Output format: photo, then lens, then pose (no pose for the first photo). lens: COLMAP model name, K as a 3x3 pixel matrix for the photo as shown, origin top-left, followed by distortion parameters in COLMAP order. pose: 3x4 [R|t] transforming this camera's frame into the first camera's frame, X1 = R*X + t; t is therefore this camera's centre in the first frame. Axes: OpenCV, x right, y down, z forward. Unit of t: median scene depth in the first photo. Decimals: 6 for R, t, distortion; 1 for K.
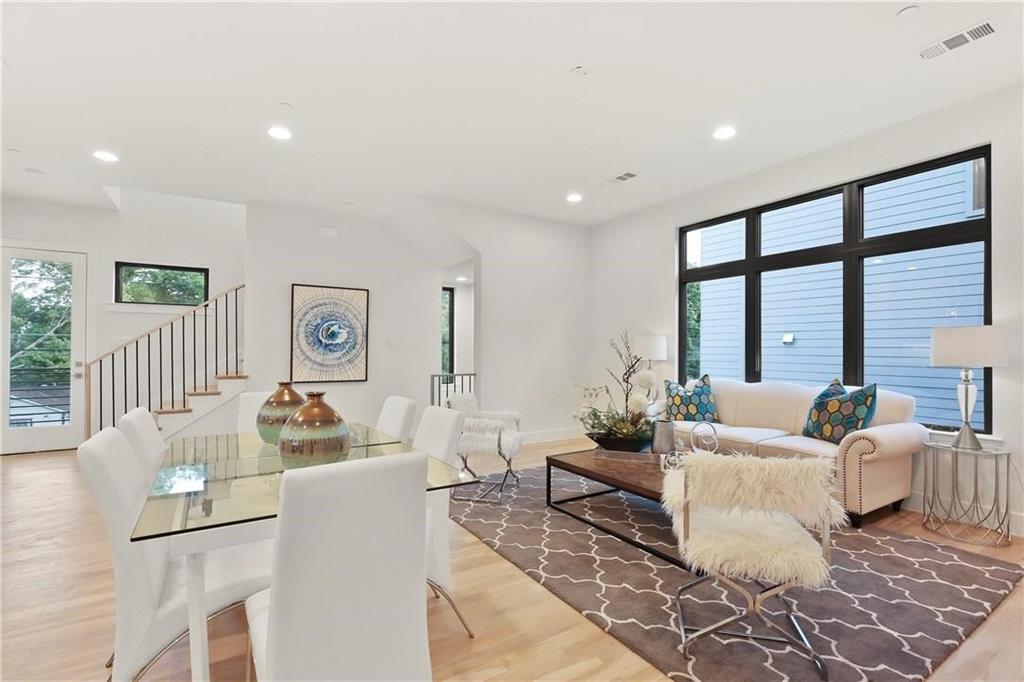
lens RADIAL K [[472.7, 0, 514.2], [0, 472.7, 349.2], [0, 0, 1]] dist [-0.017293, 0.006508]
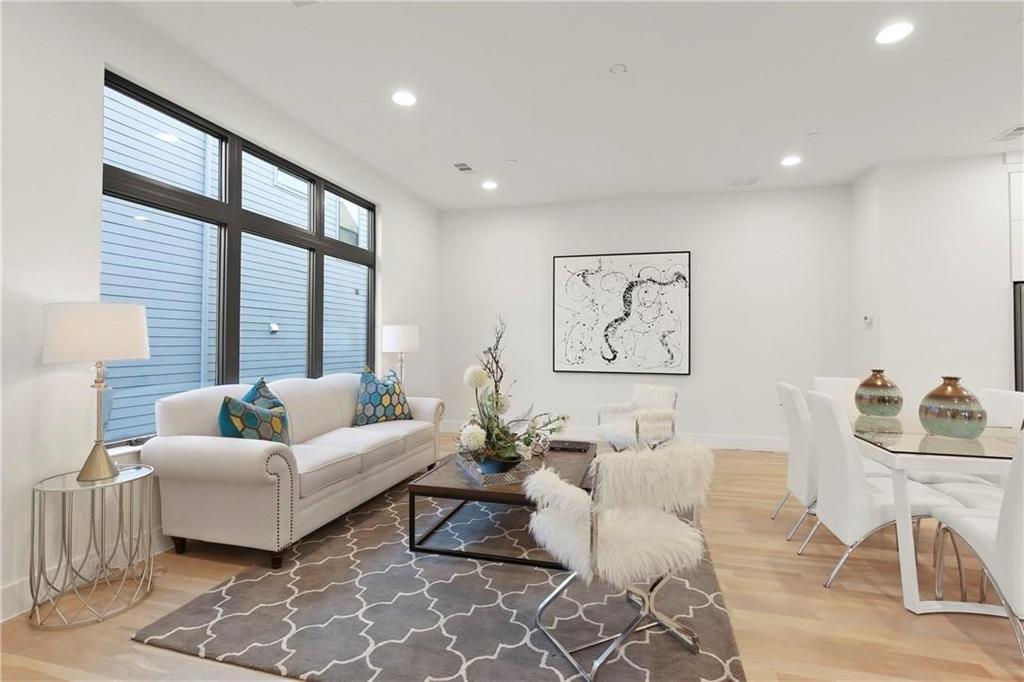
lens RADIAL K [[472.7, 0, 519.1], [0, 472.7, 333.4], [0, 0, 1]] dist [-0.017293, 0.006508]
pose [[-0.692334, 0.009748, 0.721512, -0.333674], [-0.007253, 0.999764, -0.020467, 0.005647], [-0.721541, -0.019403, -0.692100, 1.393388]]
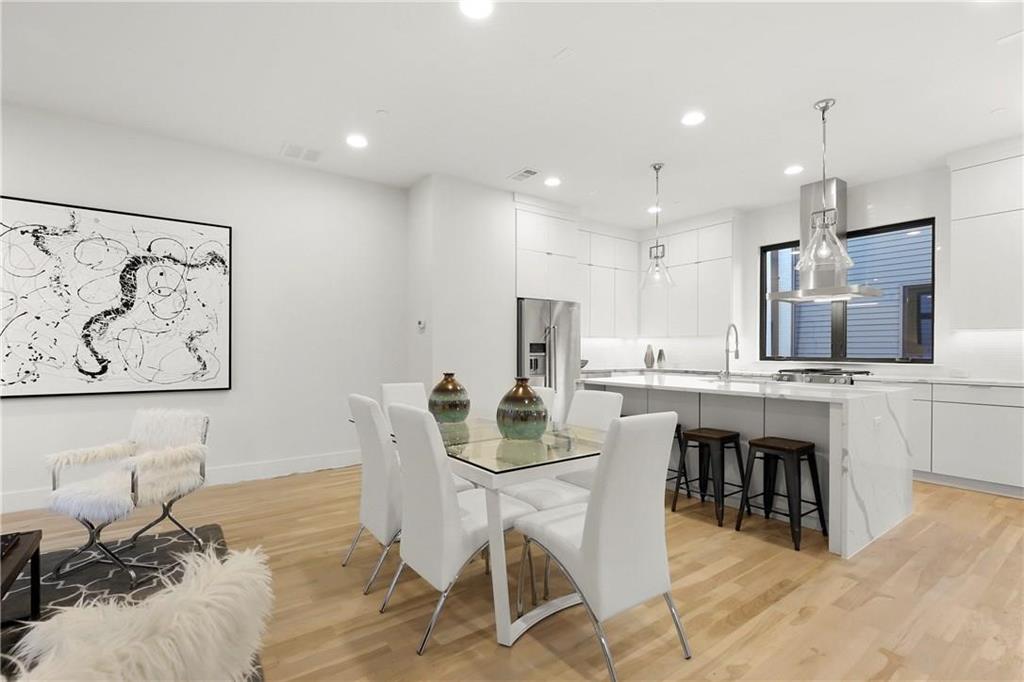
lens RADIAL K [[472.7, 0, 515.8], [0, 472.7, 352.1], [0, 0, 1]] dist [-0.017293, 0.006508]
pose [[-0.996574, 0.000114, -0.082706, -0.225720], [0.000188, 1.000000, -0.000894, 0.013489], [0.082706, -0.000906, -0.996574, 1.164176]]
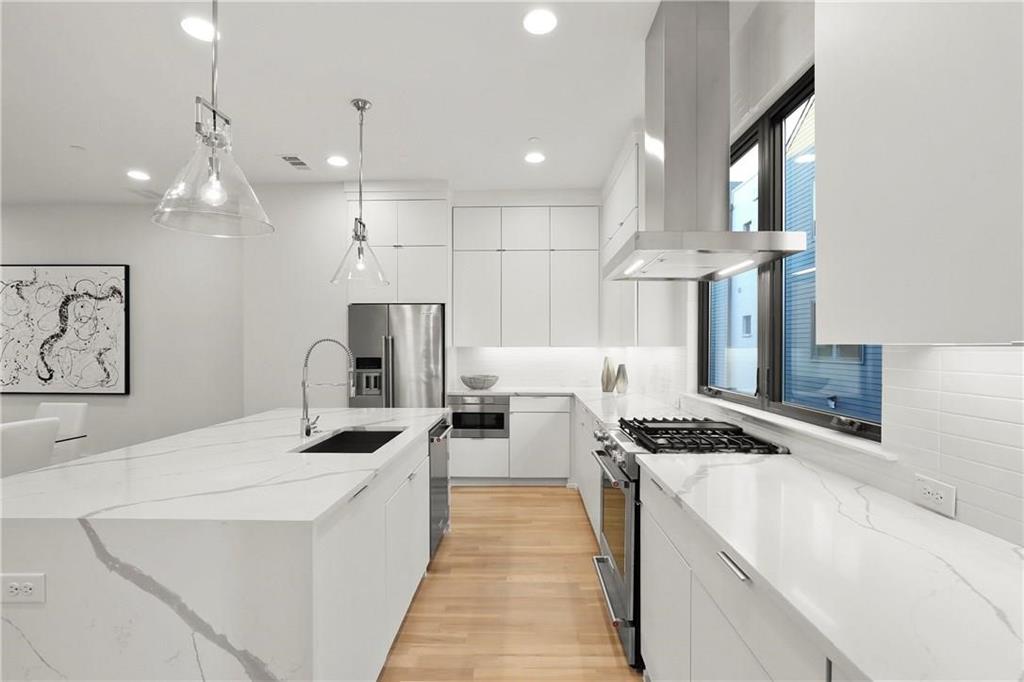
lens RADIAL K [[472.7, 0, 514.7], [0, 472.7, 349.7], [0, 0, 1]] dist [-0.017293, 0.006508]
pose [[-0.837330, -0.003510, 0.546686, -1.358466], [-0.002886, 0.999994, 0.002001, -0.037727], [-0.546690, 0.000098, -0.837335, 0.536280]]
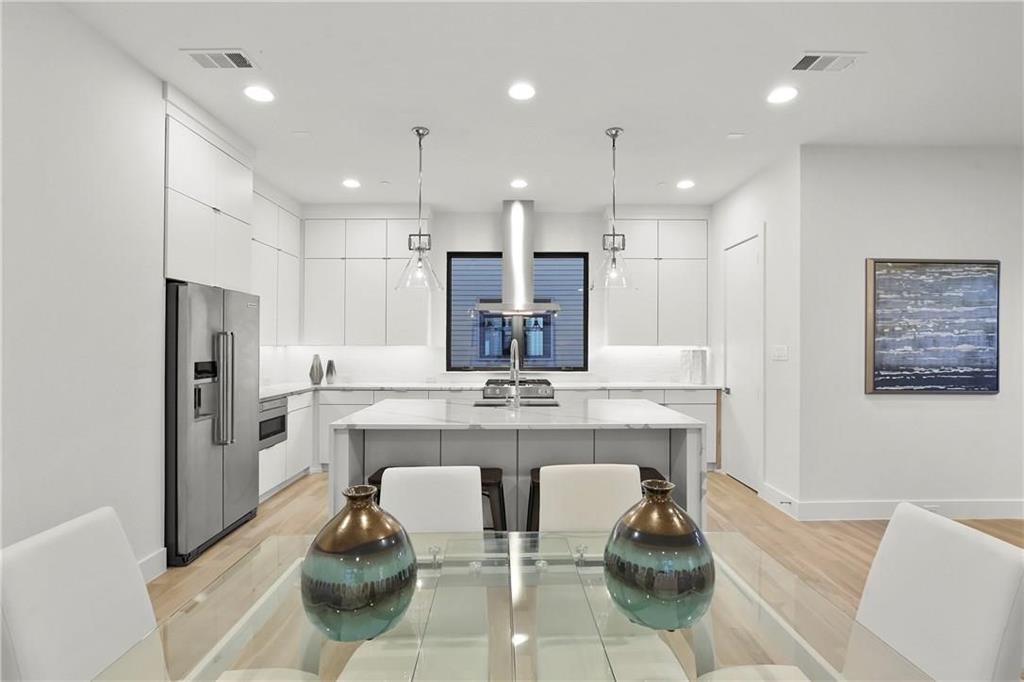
lens RADIAL K [[472.7, 0, 511.9], [0, 472.7, 337.4], [0, 0, 1]] dist [-0.017293, 0.006508]
pose [[-0.523516, -0.013621, -0.851907, 0.004965], [0.003728, 0.999826, -0.018277, -0.039584], [0.852008, -0.012744, -0.523374, 0.625920]]
